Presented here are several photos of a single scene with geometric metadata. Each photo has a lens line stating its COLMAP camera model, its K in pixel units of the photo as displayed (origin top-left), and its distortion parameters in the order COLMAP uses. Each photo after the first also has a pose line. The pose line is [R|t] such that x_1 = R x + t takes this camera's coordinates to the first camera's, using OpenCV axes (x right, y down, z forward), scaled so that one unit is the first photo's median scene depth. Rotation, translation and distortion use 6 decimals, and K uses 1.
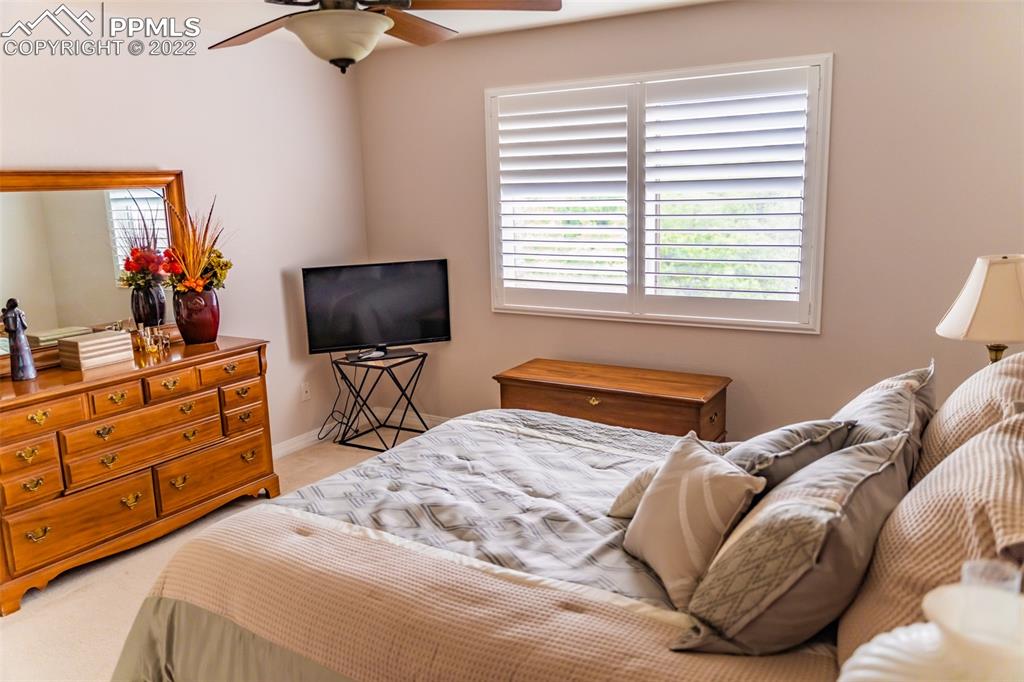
lens RADIAL K [[807.3, 0, 512.0], [0, 807.3, 341.0], [0, 0, 1]] dist [-0.010273, 0.010748]
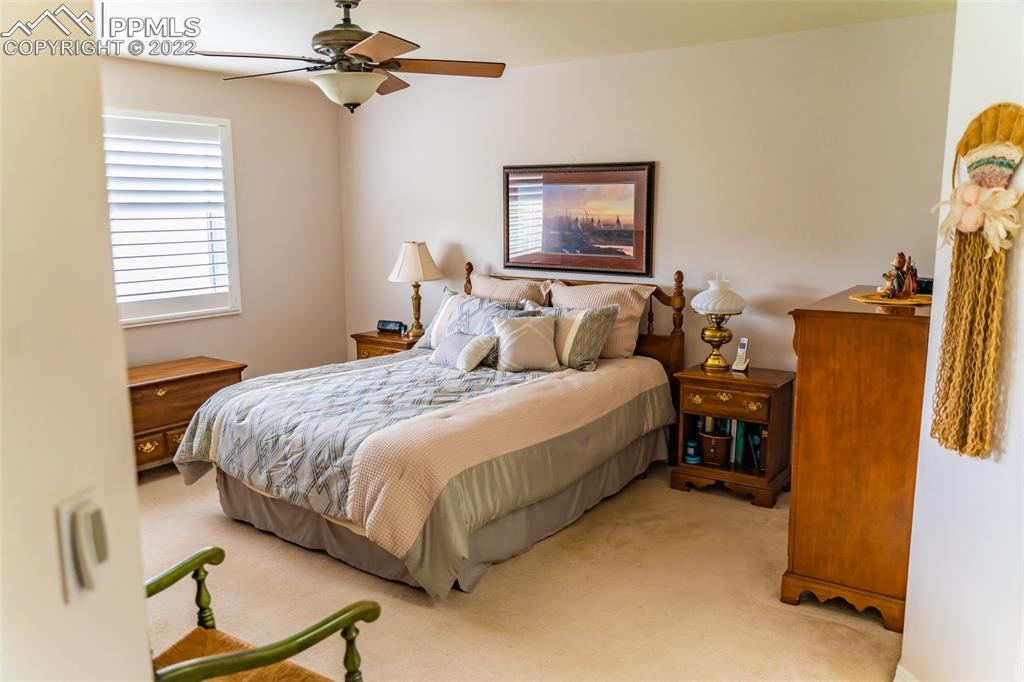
lens RADIAL K [[807.3, 0, 512.0], [0, 807.3, 341.0], [0, 0, 1]] dist [-0.010273, 0.010748]
pose [[0.089548, -0.140493, 0.986024, -1.103607], [0.195243, 0.973269, 0.120944, -0.042937], [-0.976658, 0.181684, 0.114584, 0.418456]]
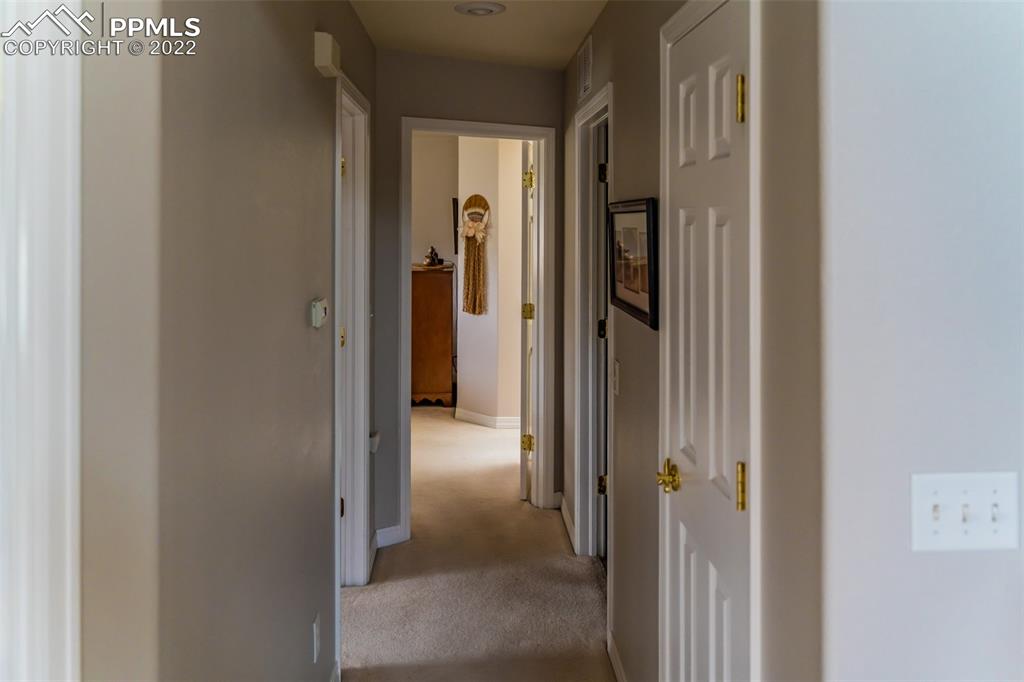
lens RADIAL K [[807.3, 0, 512.0], [0, 807.3, 341.0], [0, 0, 1]] dist [-0.010273, 0.010748]
pose [[-0.563866, -0.102039, 0.819538, -2.056724], [0.177675, 0.954113, 0.241041, -0.184333], [-0.806527, 0.281526, -0.519862, 1.094789]]
